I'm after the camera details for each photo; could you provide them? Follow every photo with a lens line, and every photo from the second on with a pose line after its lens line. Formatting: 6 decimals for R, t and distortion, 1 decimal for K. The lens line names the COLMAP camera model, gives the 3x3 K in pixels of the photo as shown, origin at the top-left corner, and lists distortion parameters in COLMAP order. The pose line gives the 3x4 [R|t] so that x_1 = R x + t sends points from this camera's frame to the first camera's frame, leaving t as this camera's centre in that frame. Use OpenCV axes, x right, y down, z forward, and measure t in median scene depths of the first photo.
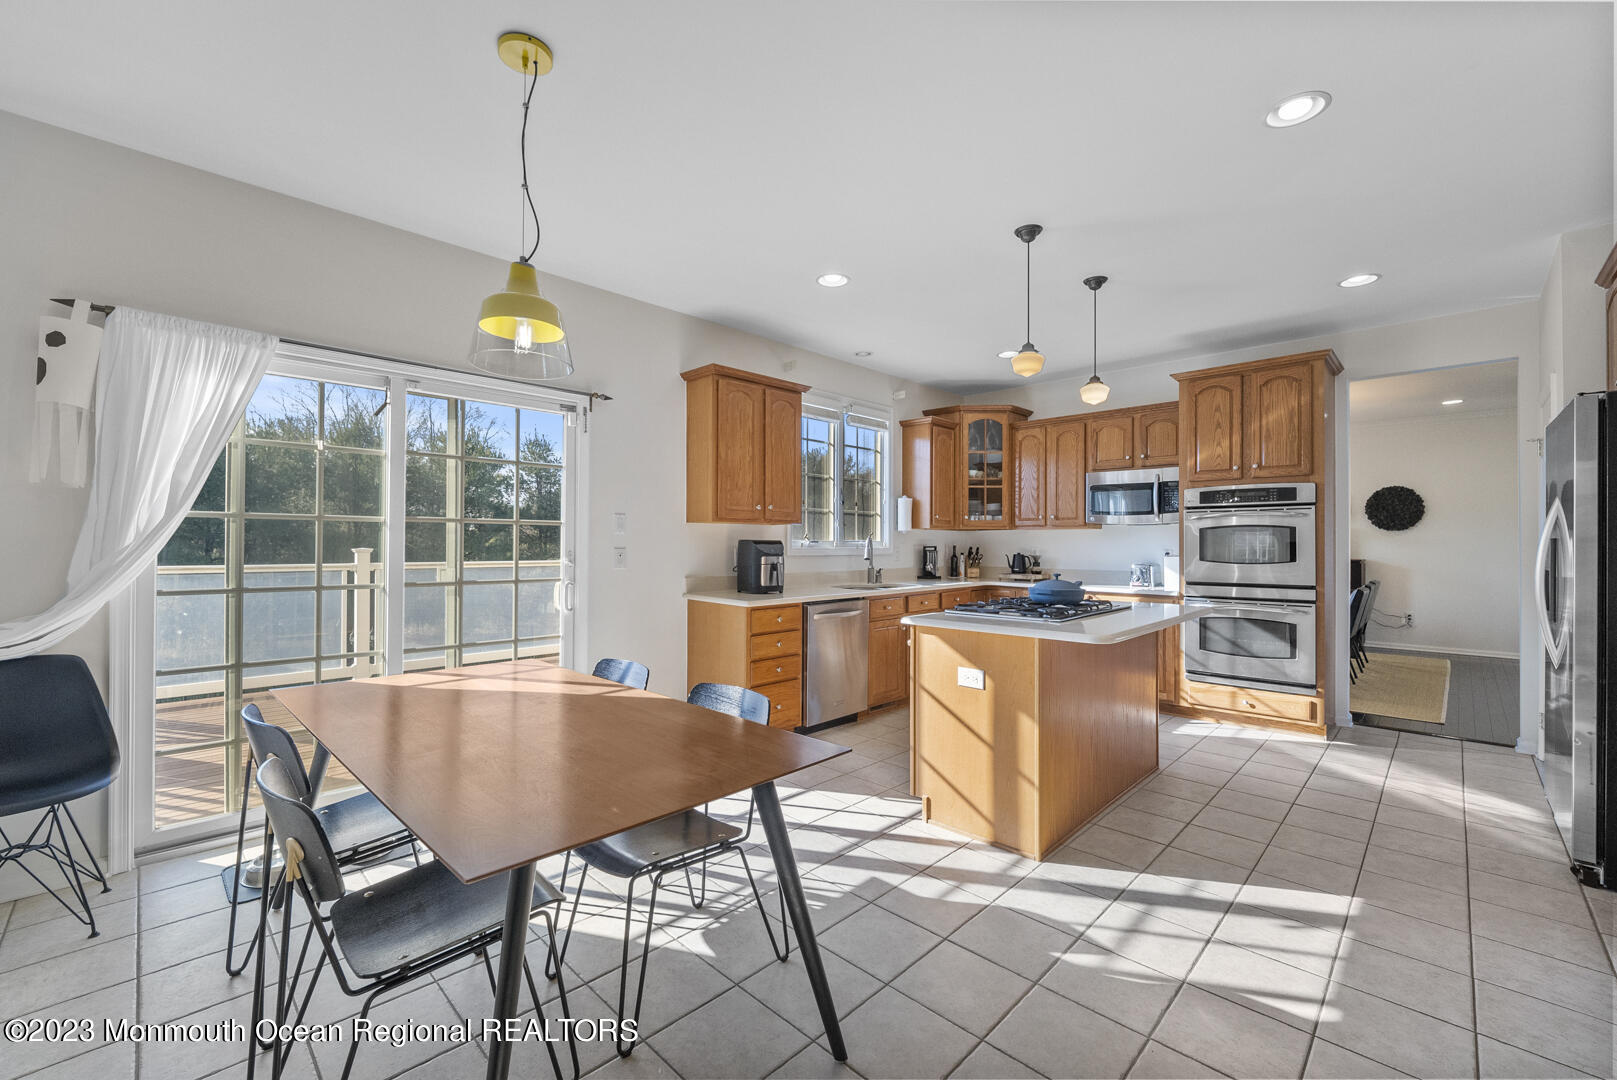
lens RADIAL K [[661.9, 0, 808.5], [0, 661.9, 540.0], [0, 0, 1]] dist [0.000859, 0.000156]
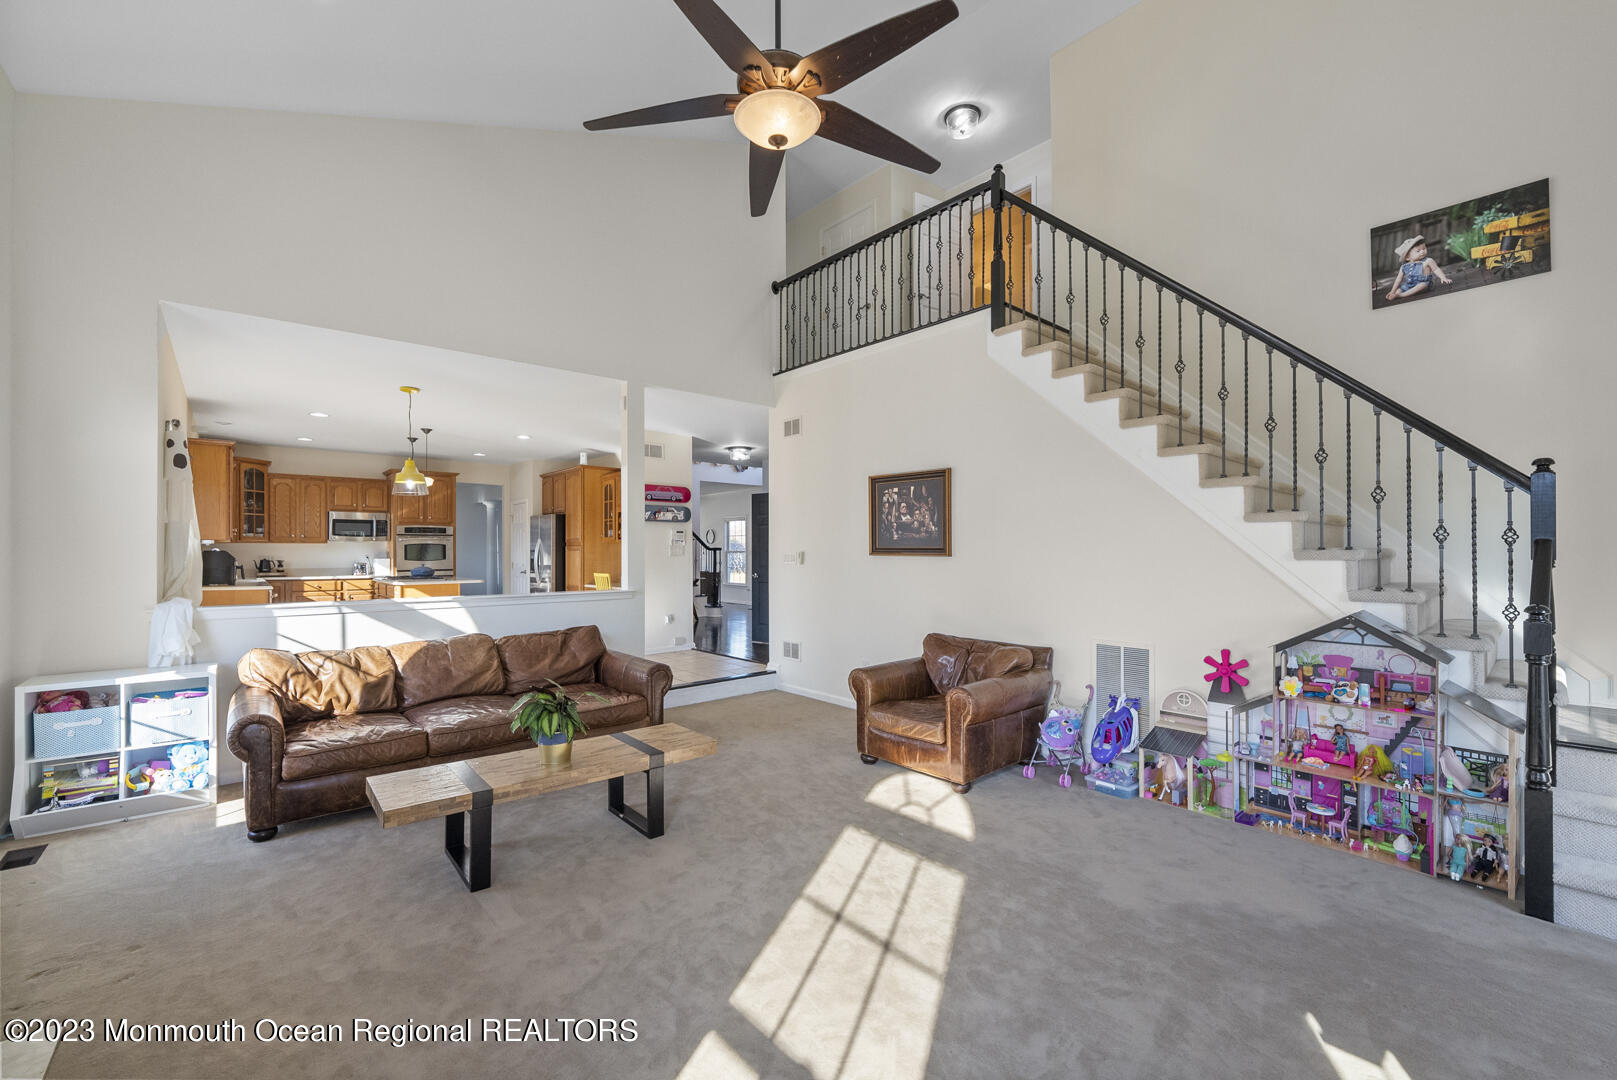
lens RADIAL K [[661.9, 0, 808.5], [0, 661.9, 540.0], [0, 0, 1]] dist [0.000859, 0.000156]
pose [[0.081553, 0.014123, 0.996569, -1.412488], [0.000007, 0.999900, -0.014171, -0.001873], [-0.996669, 0.001163, 0.081544, -0.463836]]
